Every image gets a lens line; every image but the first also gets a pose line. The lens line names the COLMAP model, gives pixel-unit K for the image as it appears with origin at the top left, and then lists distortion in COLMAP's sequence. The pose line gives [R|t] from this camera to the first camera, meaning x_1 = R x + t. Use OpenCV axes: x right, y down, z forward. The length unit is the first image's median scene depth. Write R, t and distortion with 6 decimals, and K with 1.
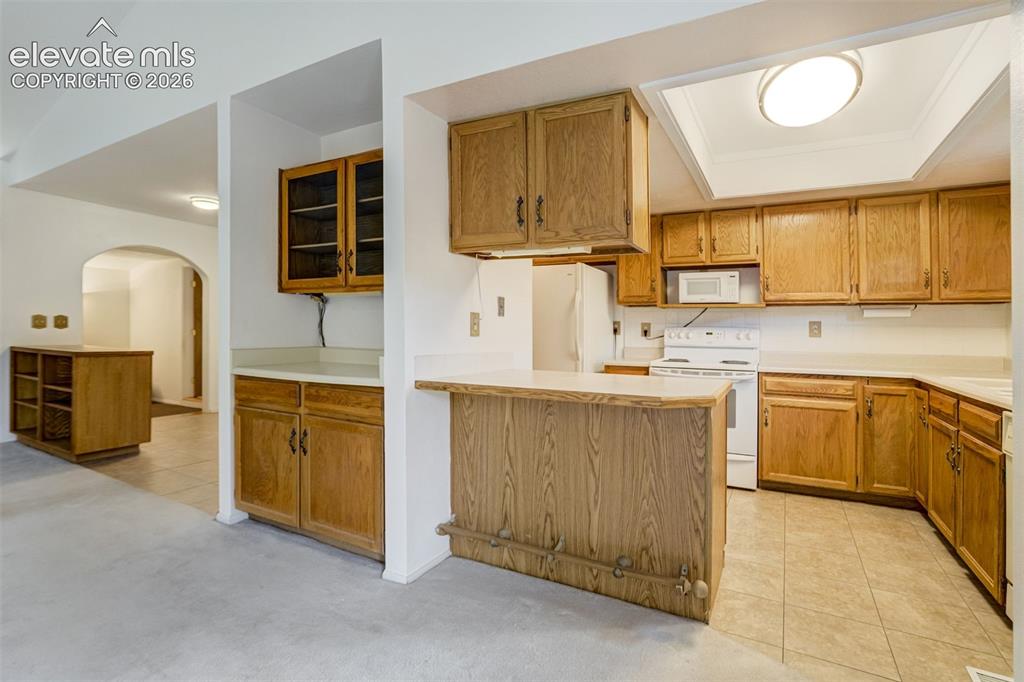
lens RADIAL K [[478.0, 0, 510.9], [0, 478.0, 320.8], [0, 0, 1]] dist [-0.050244, 0.021157]
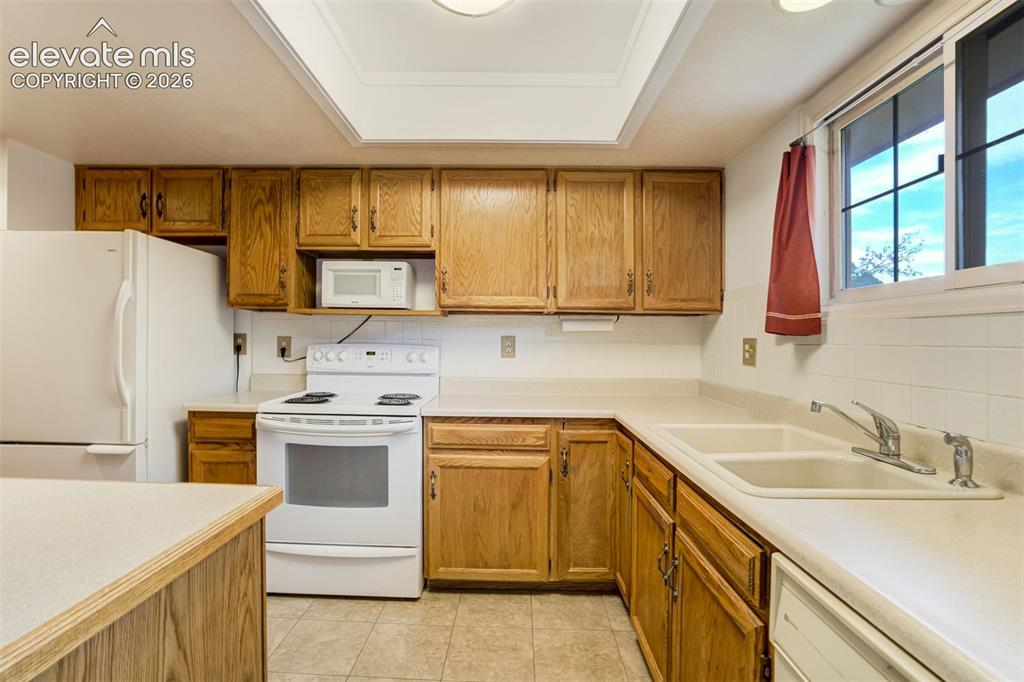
lens RADIAL K [[487.8, 0, 494.8], [0, 487.8, 331.9], [0, 0, 1]] dist [-0.051840, 0.022531]
pose [[0.888802, 0.000736, 0.458290, 0.321489], [-0.006968, 0.999905, 0.011909, -0.016309], [-0.458238, -0.013778, 0.888723, 0.380869]]
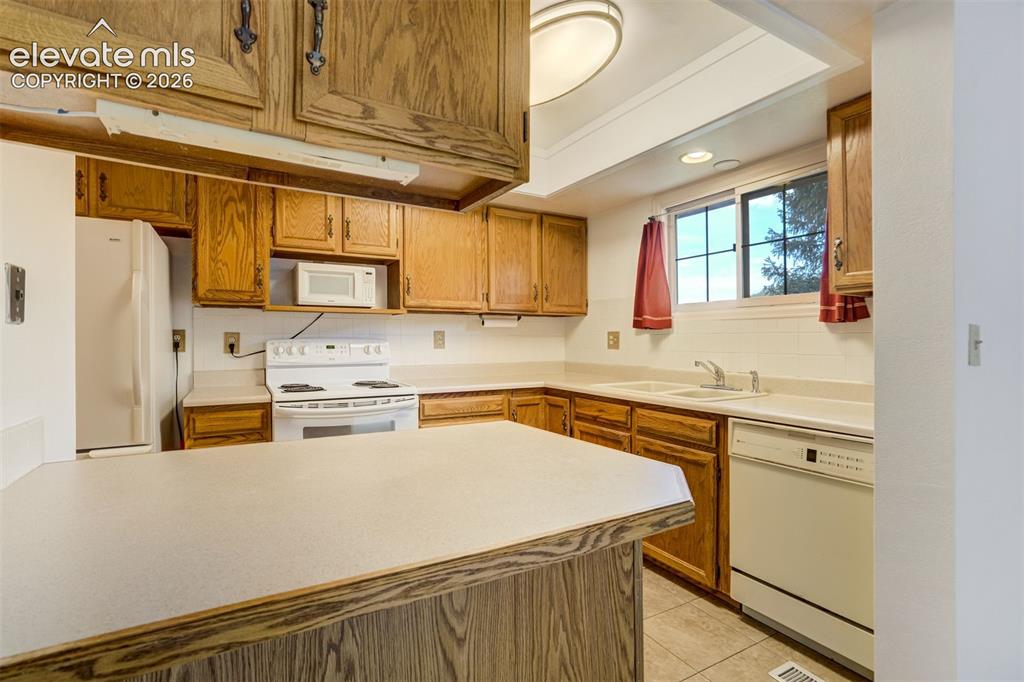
lens RADIAL K [[487.8, 0, 494.8], [0, 487.8, 331.9], [0, 0, 1]] dist [-0.051840, 0.022531]
pose [[0.533369, -0.002974, 0.845878, -0.112626], [-0.010176, 0.999899, 0.009932, -0.009147], [-0.845822, -0.013905, 0.533284, 0.464497]]
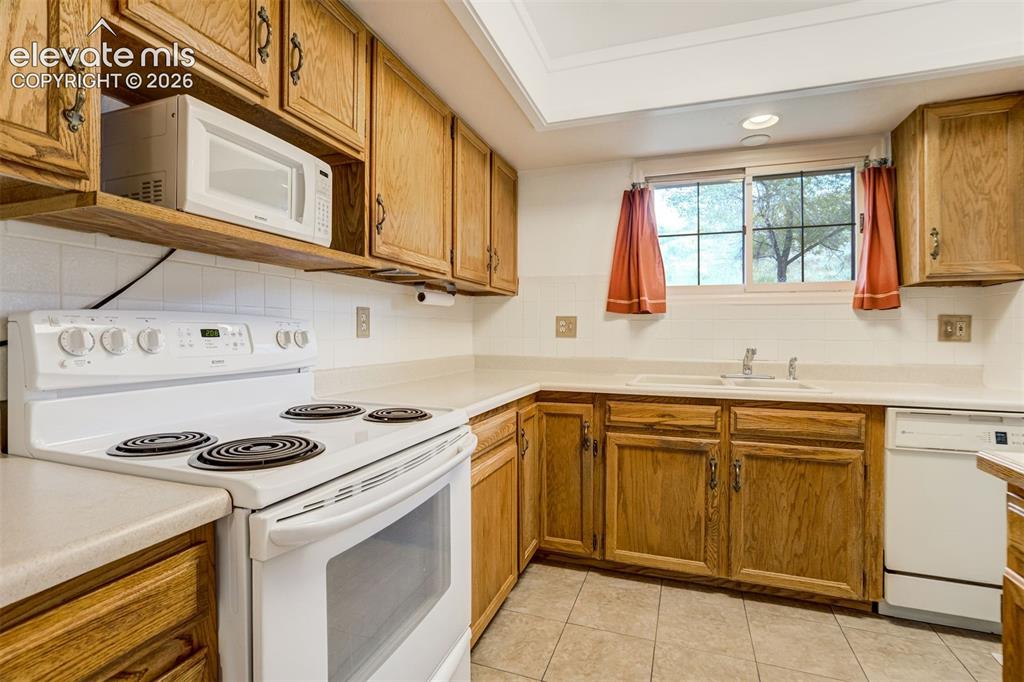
lens RADIAL K [[487.8, 0, 494.8], [0, 487.8, 331.9], [0, 0, 1]] dist [-0.051840, 0.022531]
pose [[-0.163858, -0.012220, 0.986408, 0.098777], [-0.028626, 0.999561, 0.007627, 0.023950], [-0.986068, -0.026987, -0.164136, 1.096837]]
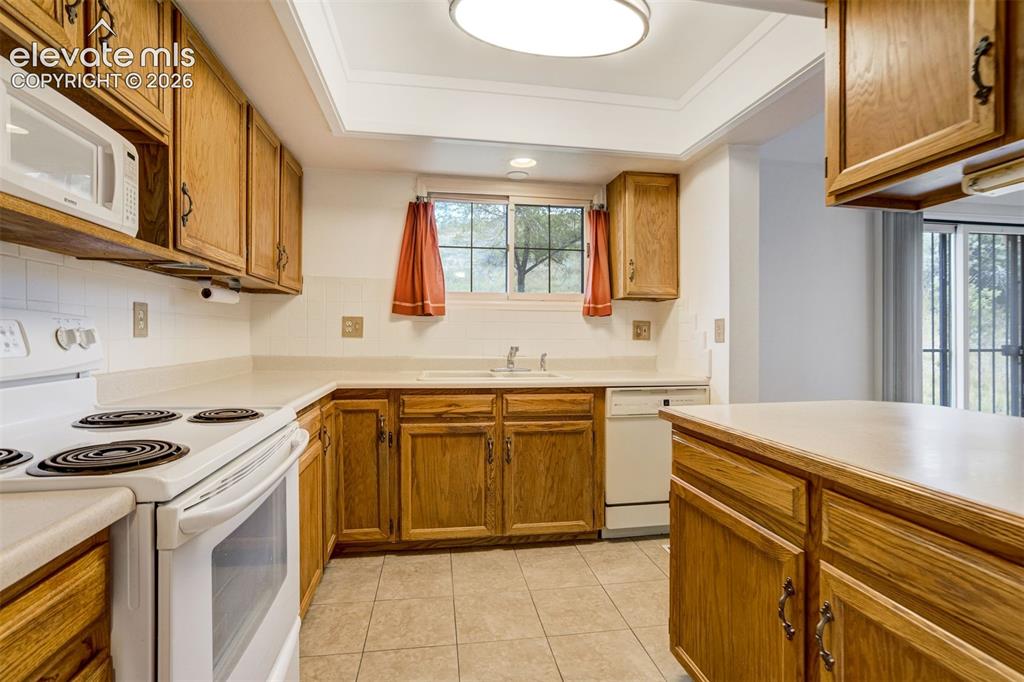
lens RADIAL K [[501.7, 0, 507.3], [0, 501.7, 329.9], [0, 0, 1]] dist [-0.049739, 0.012374]
pose [[-0.636434, -0.009801, 0.771269, 0.049964], [-0.032877, 0.999355, -0.014430, 0.027004], [-0.770630, -0.034541, -0.636346, 1.193428]]
